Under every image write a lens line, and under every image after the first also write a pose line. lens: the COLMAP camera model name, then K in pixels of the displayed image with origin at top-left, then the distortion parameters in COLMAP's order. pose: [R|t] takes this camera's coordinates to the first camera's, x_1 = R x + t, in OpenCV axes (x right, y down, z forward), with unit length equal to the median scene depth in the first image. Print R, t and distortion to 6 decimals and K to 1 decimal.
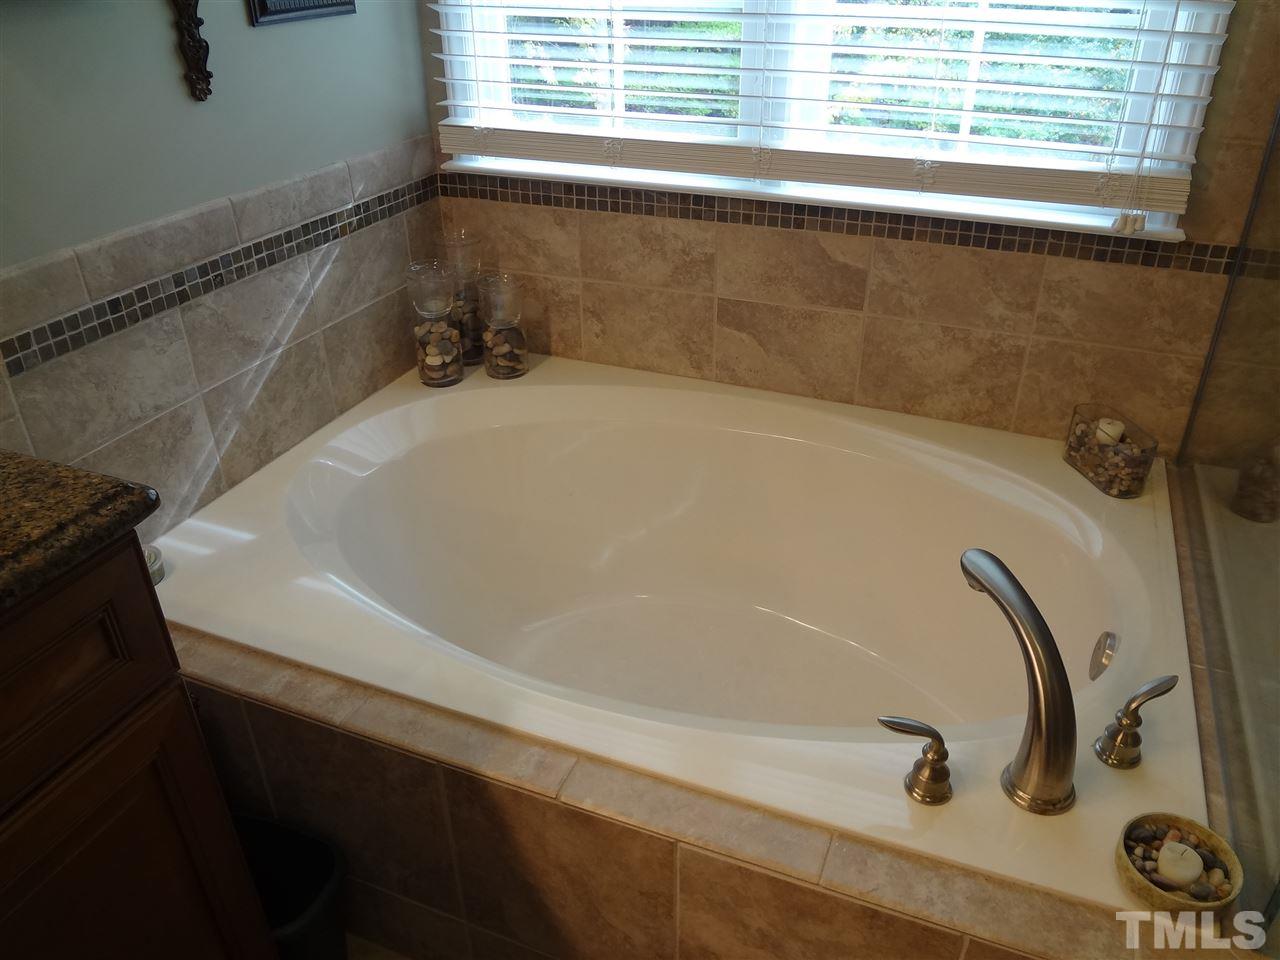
lens RADIAL K [[952.2, 0, 644.4], [0, 952.2, 478.1], [0, 0, 1]] dist [-0.050214, 0.004726]
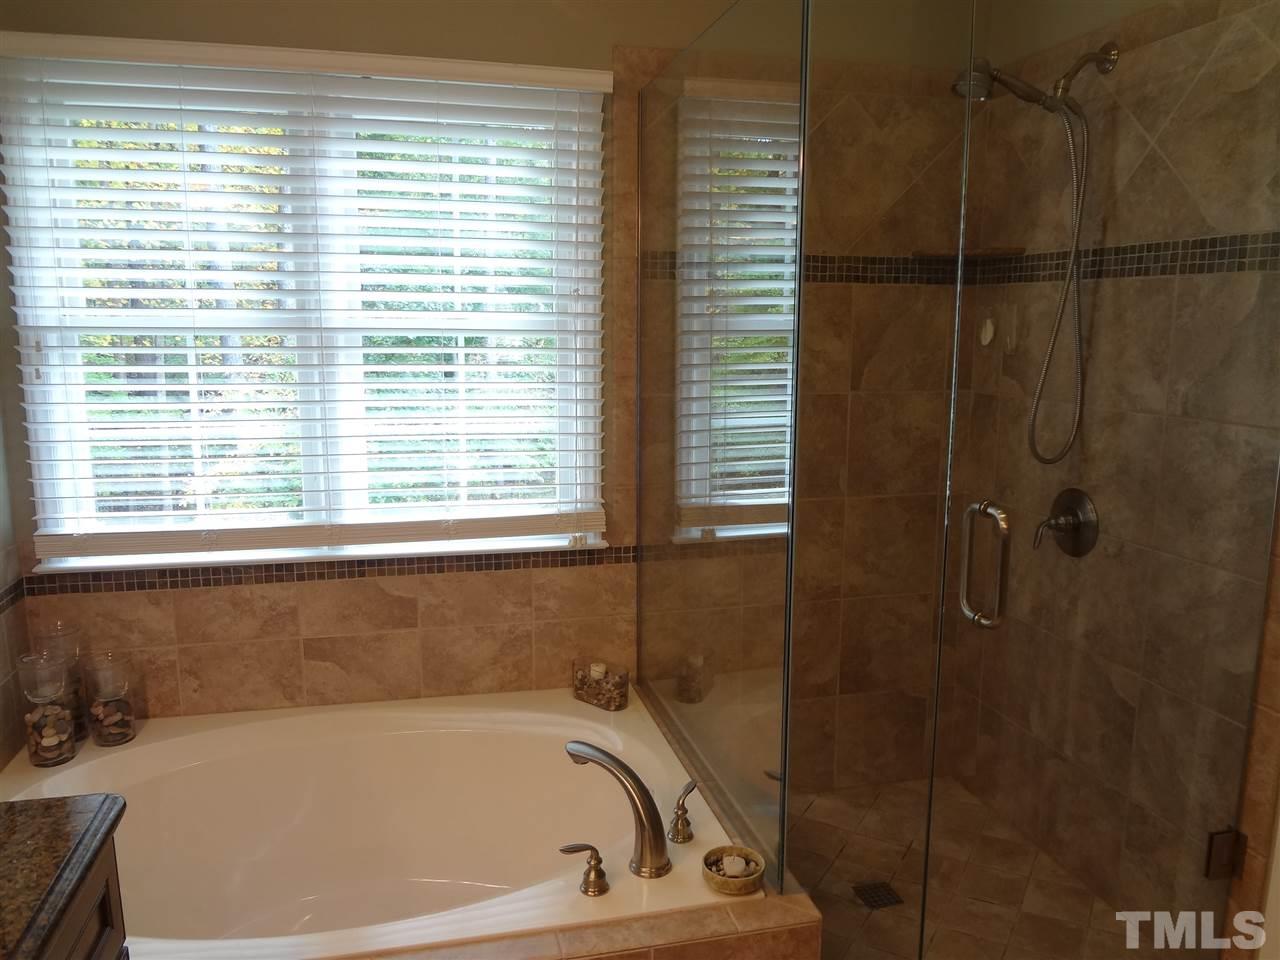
lens RADIAL K [[956.9, 0, 630.5], [0, 956.9, 483.4], [0, 0, 1]] dist [-0.050201, 0.021165]
pose [[0.807993, -0.087086, 0.582721, -0.315391], [0.283295, 0.924612, -0.254632, 0.072321], [-0.516615, 0.370822, 0.771751, -0.315372]]
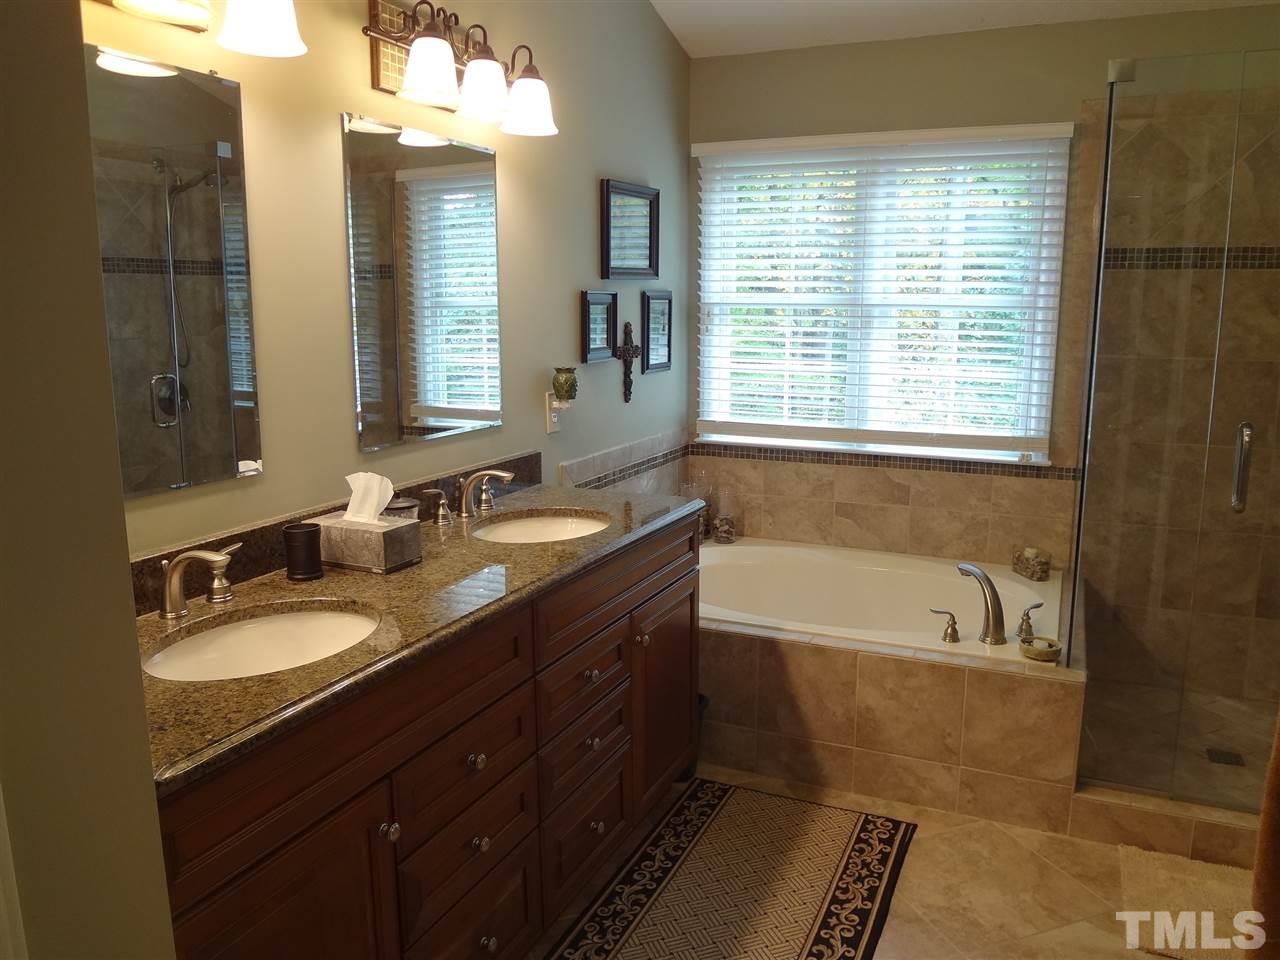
lens RADIAL K [[972.8, 0, 630.5], [0, 972.8, 475.6], [0, 0, 1]] dist [-0.054137, -0.004956]
pose [[0.999120, 0.014059, -0.039507, -0.297094], [-0.026738, 0.939349, -0.341919, 0.507688], [0.032304, 0.342675, 0.938899, -1.036600]]
